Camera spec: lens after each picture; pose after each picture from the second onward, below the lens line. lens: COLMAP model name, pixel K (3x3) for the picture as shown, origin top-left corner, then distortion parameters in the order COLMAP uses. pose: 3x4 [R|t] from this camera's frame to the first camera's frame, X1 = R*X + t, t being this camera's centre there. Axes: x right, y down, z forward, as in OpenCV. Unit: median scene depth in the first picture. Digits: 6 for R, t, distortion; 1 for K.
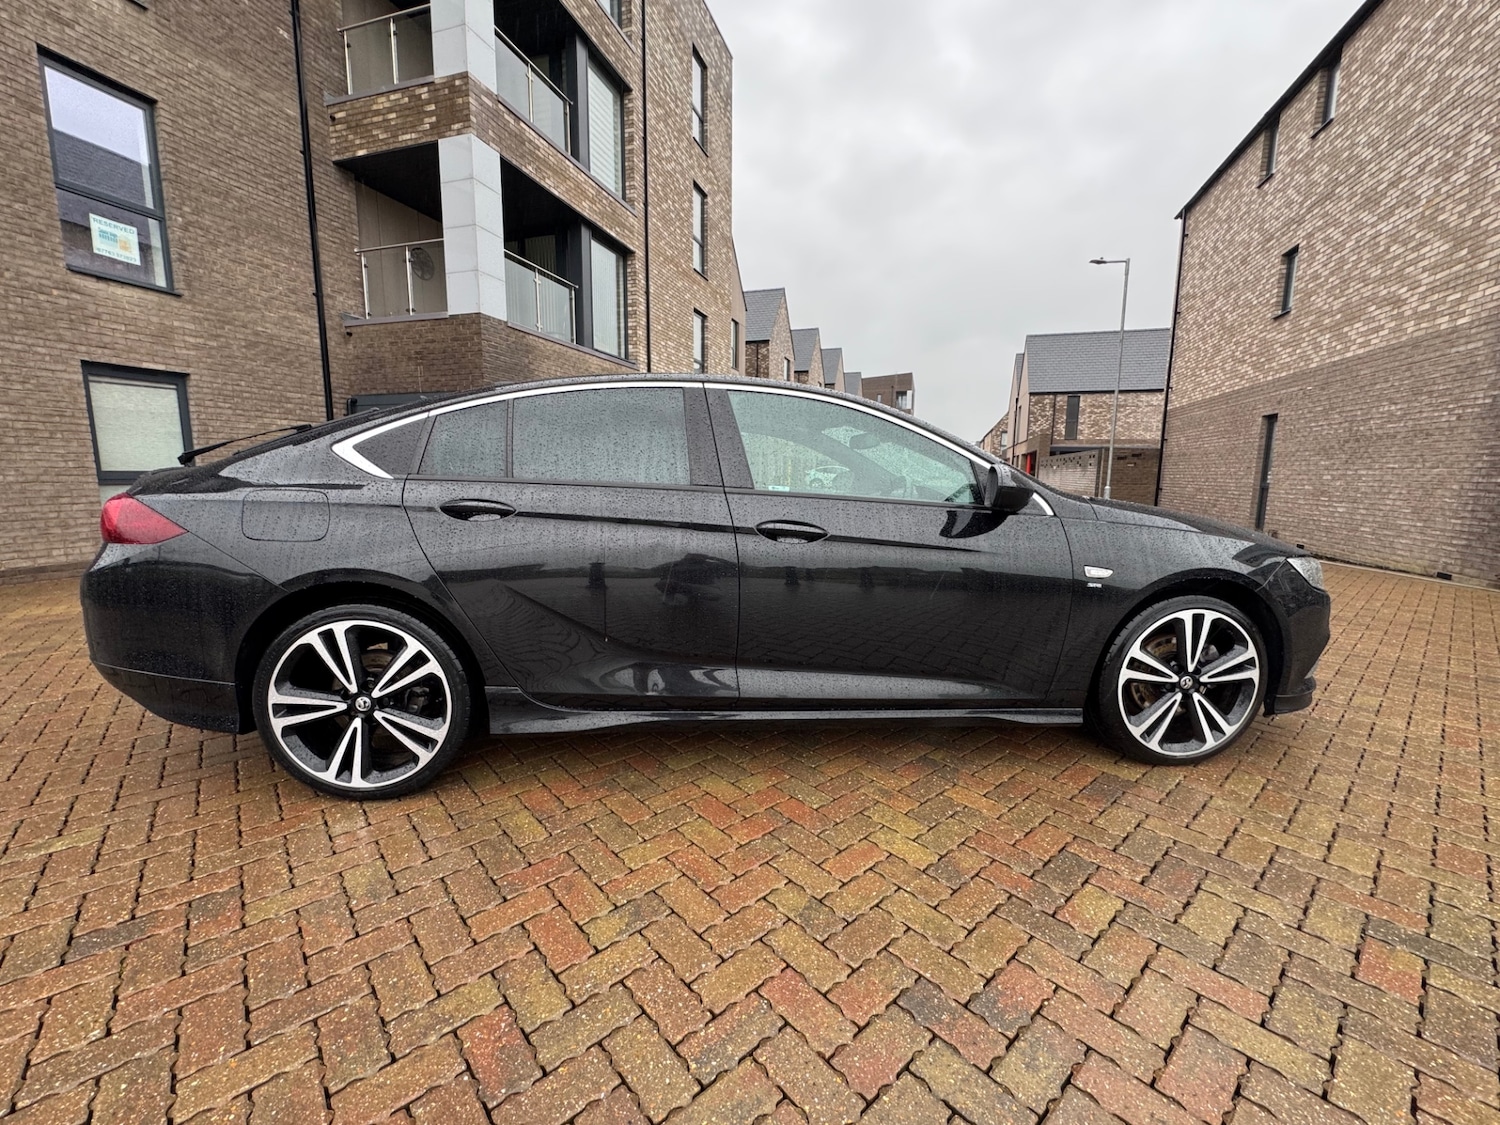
lens RADIAL K [[607.7, 0, 740.8], [0, 607.7, 558.1], [0, 0, 1]] dist [-0.002029, 0.000111]
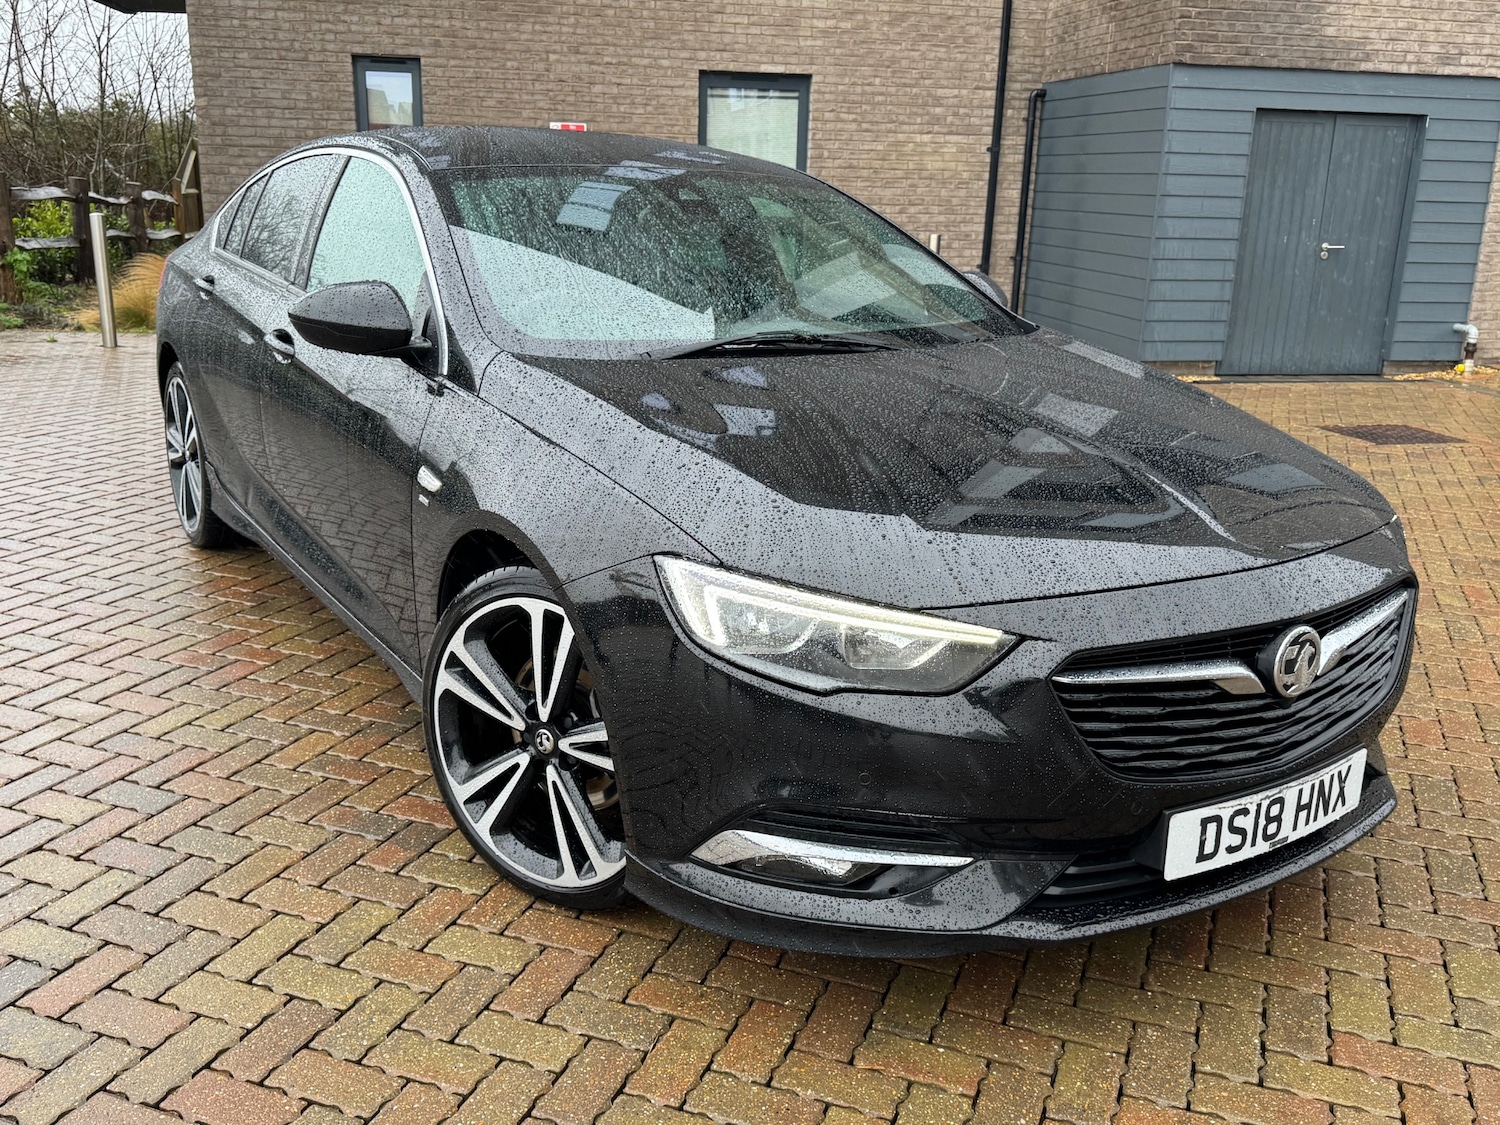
lens RADIAL K [[1318.9, 0, 765.5], [0, 1318.9, 554.0], [0, 0, 1]] dist [0.034980, -0.056078]
pose [[0.486384, 0.241760, -0.839633, 0.518995], [-0.142459, 0.970042, 0.196785, -0.057672], [0.862054, 0.023900, 0.506253, 0.186944]]
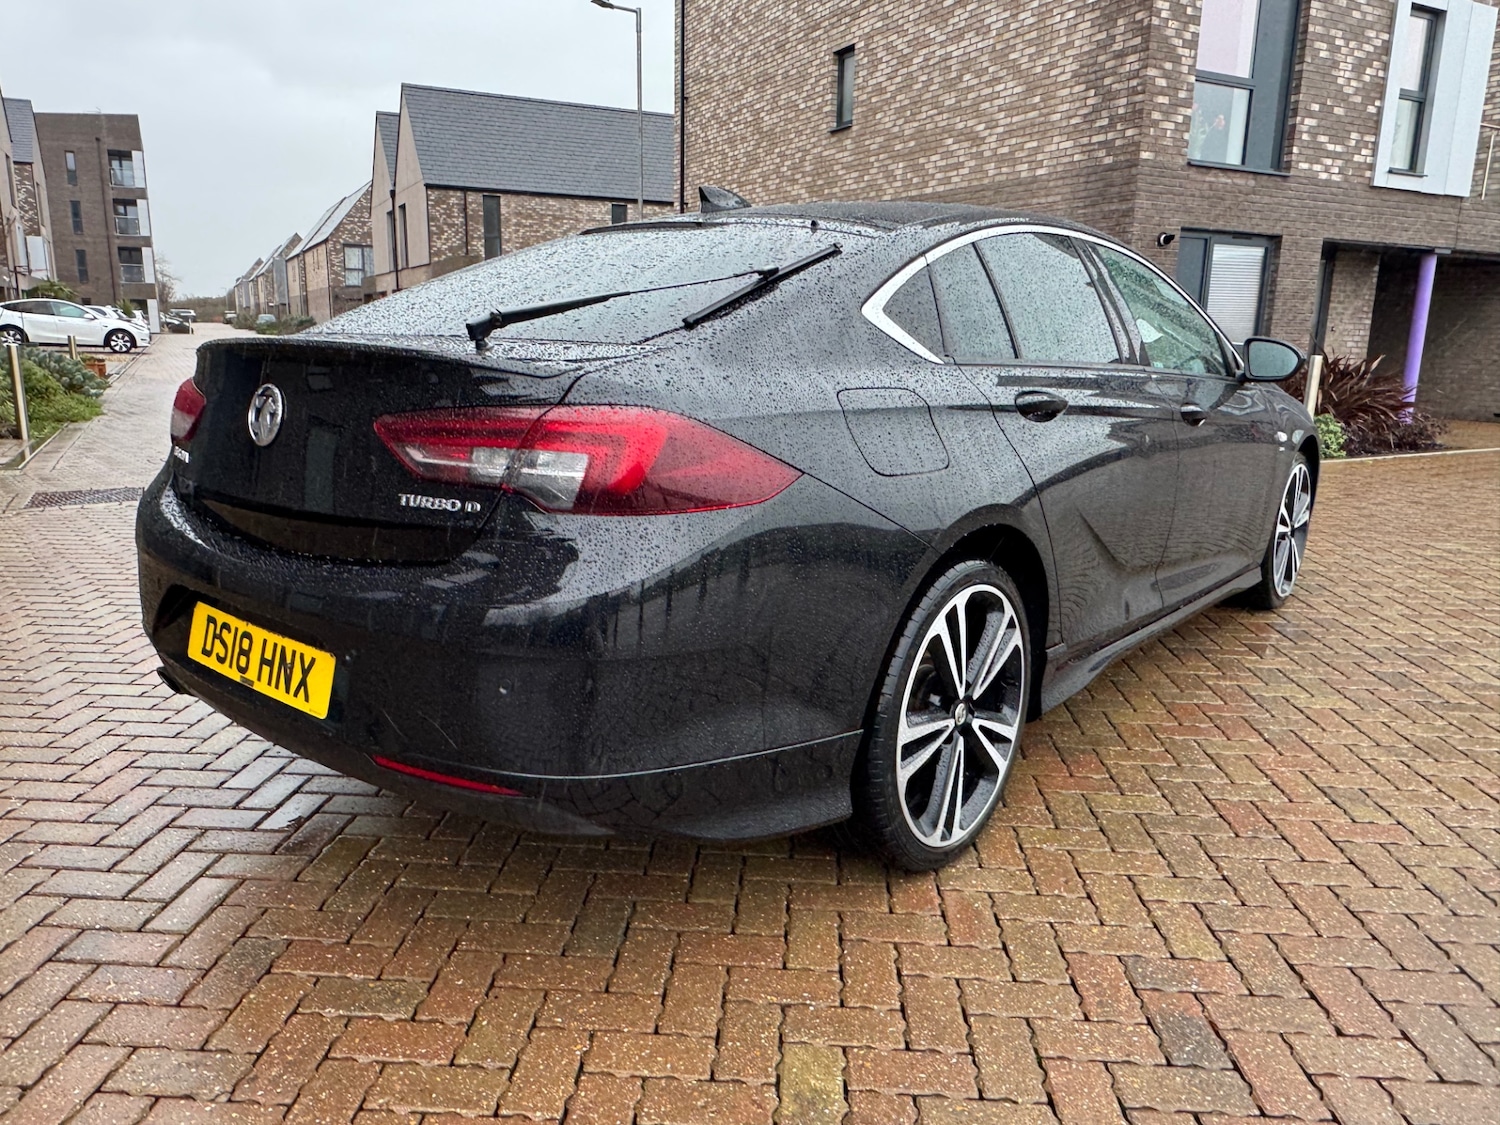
lens RADIAL K [[1052.9, 0, 738.3], [0, 1052.9, 554.7], [0, 0, 1]] dist [-0.003690, -0.001930]
pose [[0.710650, -0.147507, 0.687909, -0.403469], [0.088614, 0.988754, 0.120473, -0.022529], [-0.697943, -0.024656, 0.715728, 0.094919]]
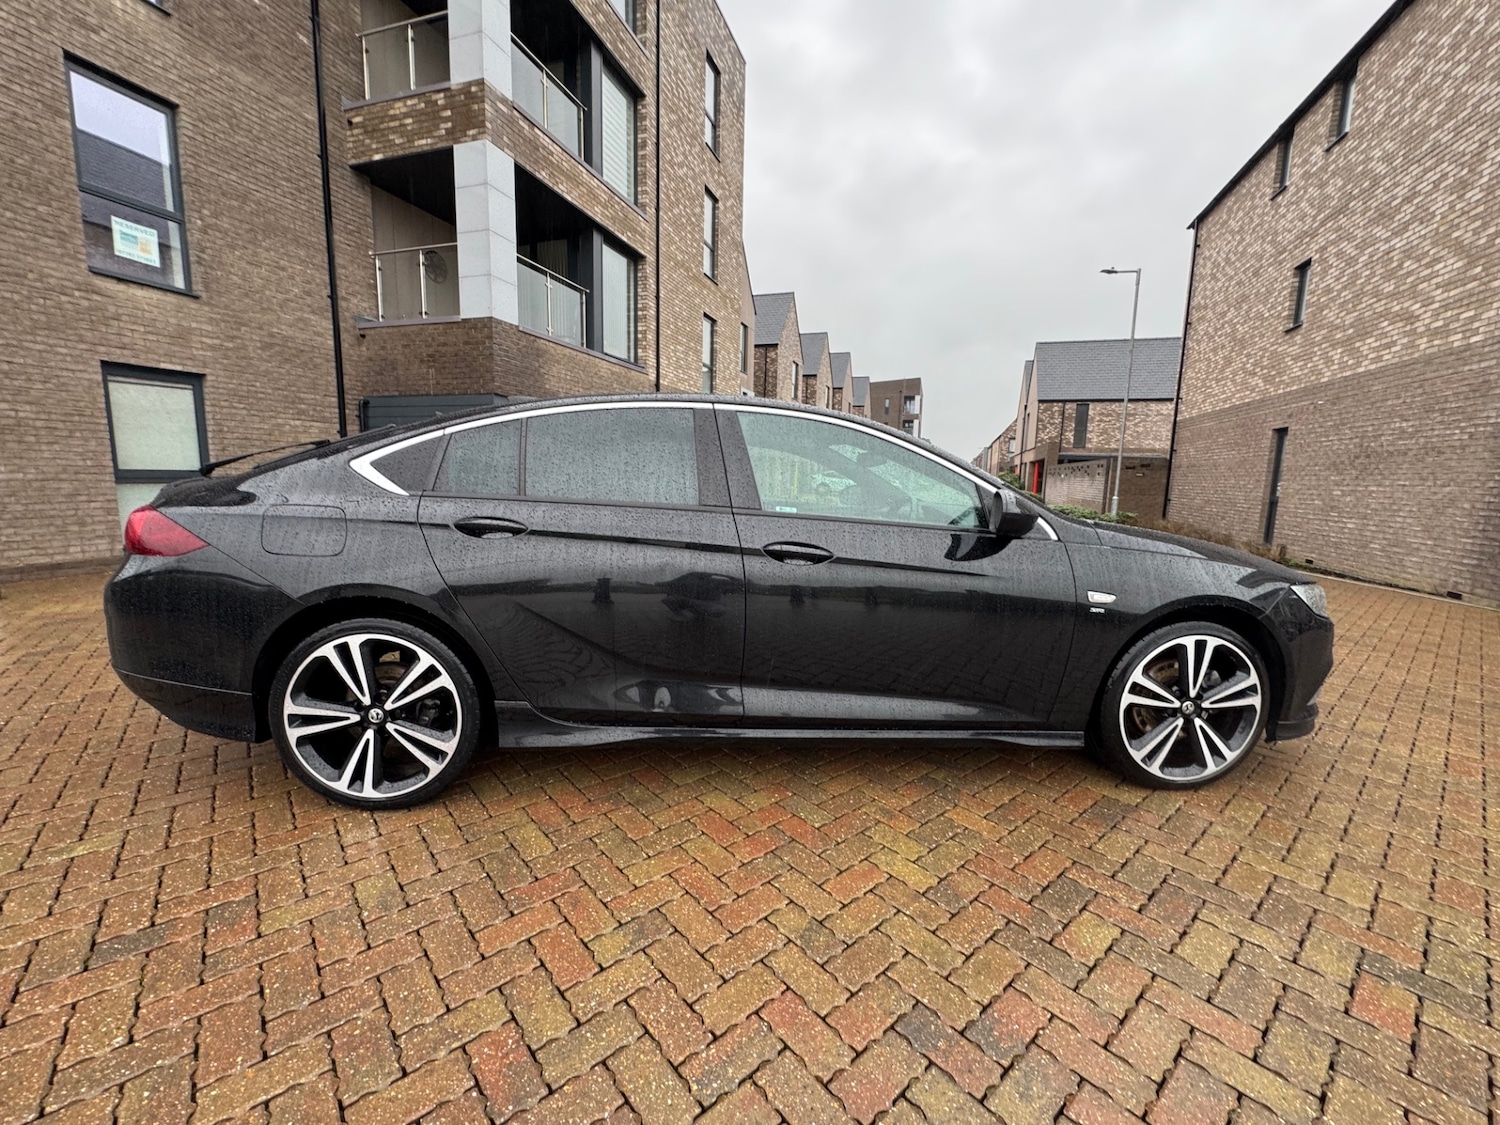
lens RADIAL K [[607.7, 0, 739.8], [0, 607.7, 557.6], [0, 0, 1]] dist [-0.002029, 0.000111]
pose [[0.999818, 0.016267, -0.009968, -0.000945], [-0.016306, 0.999859, -0.003901, -0.008370], [0.009903, 0.004063, 0.999943, -0.004431]]
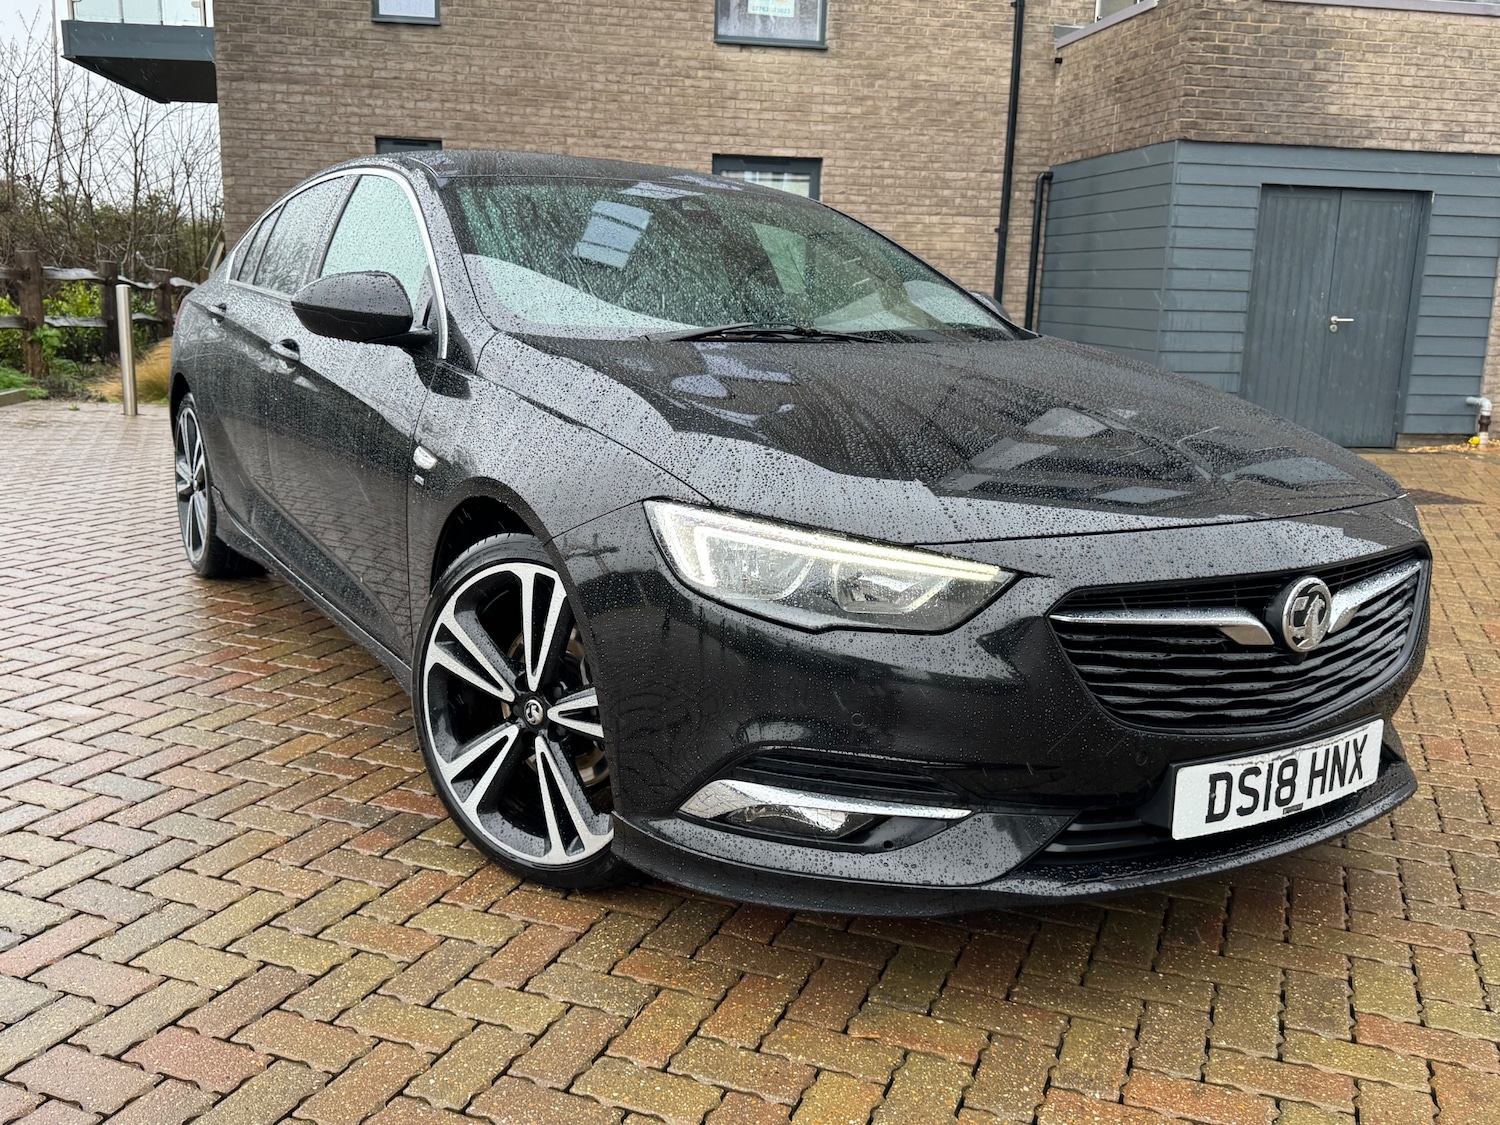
lens RADIAL K [[1318.9, 0, 750.8], [0, 1318.9, 551.0], [0, 0, 1]] dist [0.034980, -0.056078]
pose [[0.467096, 0.177501, -0.866207, 0.523514], [-0.144126, 0.981826, 0.123474, -0.025033], [0.872381, 0.067169, 0.484190, 0.195149]]
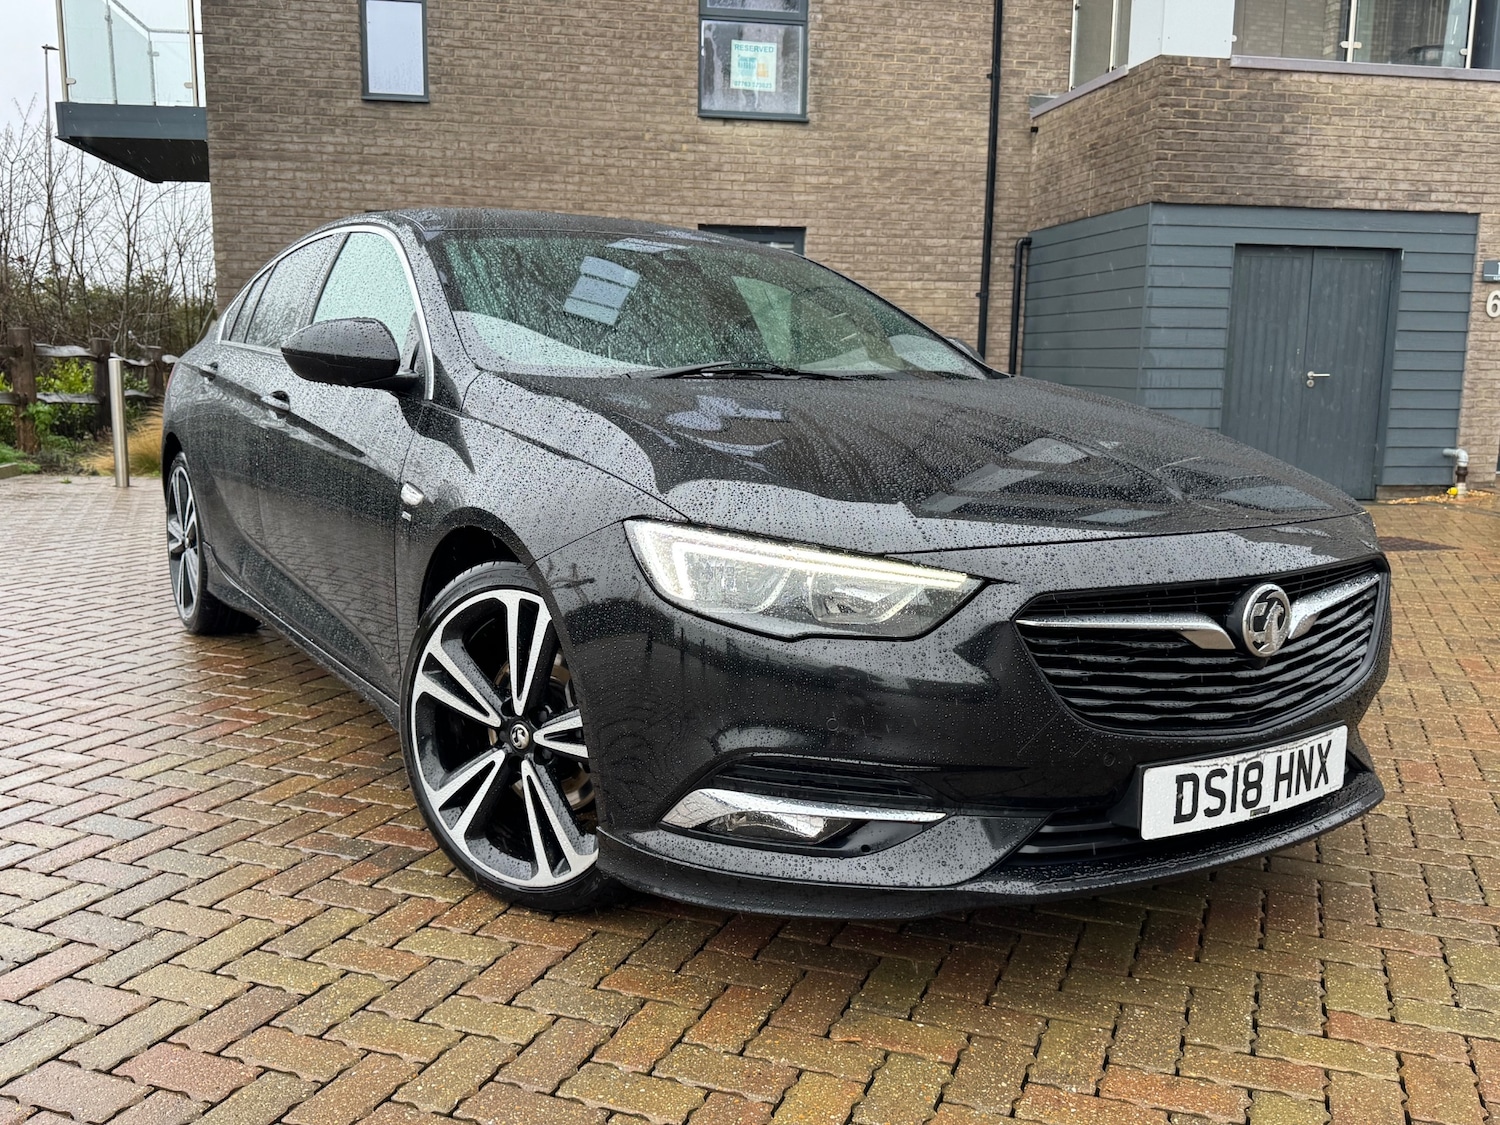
lens RADIAL K [[1318.9, 0, 757.9], [0, 1318.9, 563.8], [0, 0, 1]] dist [0.034980, -0.056078]
pose [[0.478415, 0.130350, -0.868405, 0.535068], [-0.128768, 0.988645, 0.077458, -0.014404], [0.868641, 0.074766, 0.489768, 0.194895]]
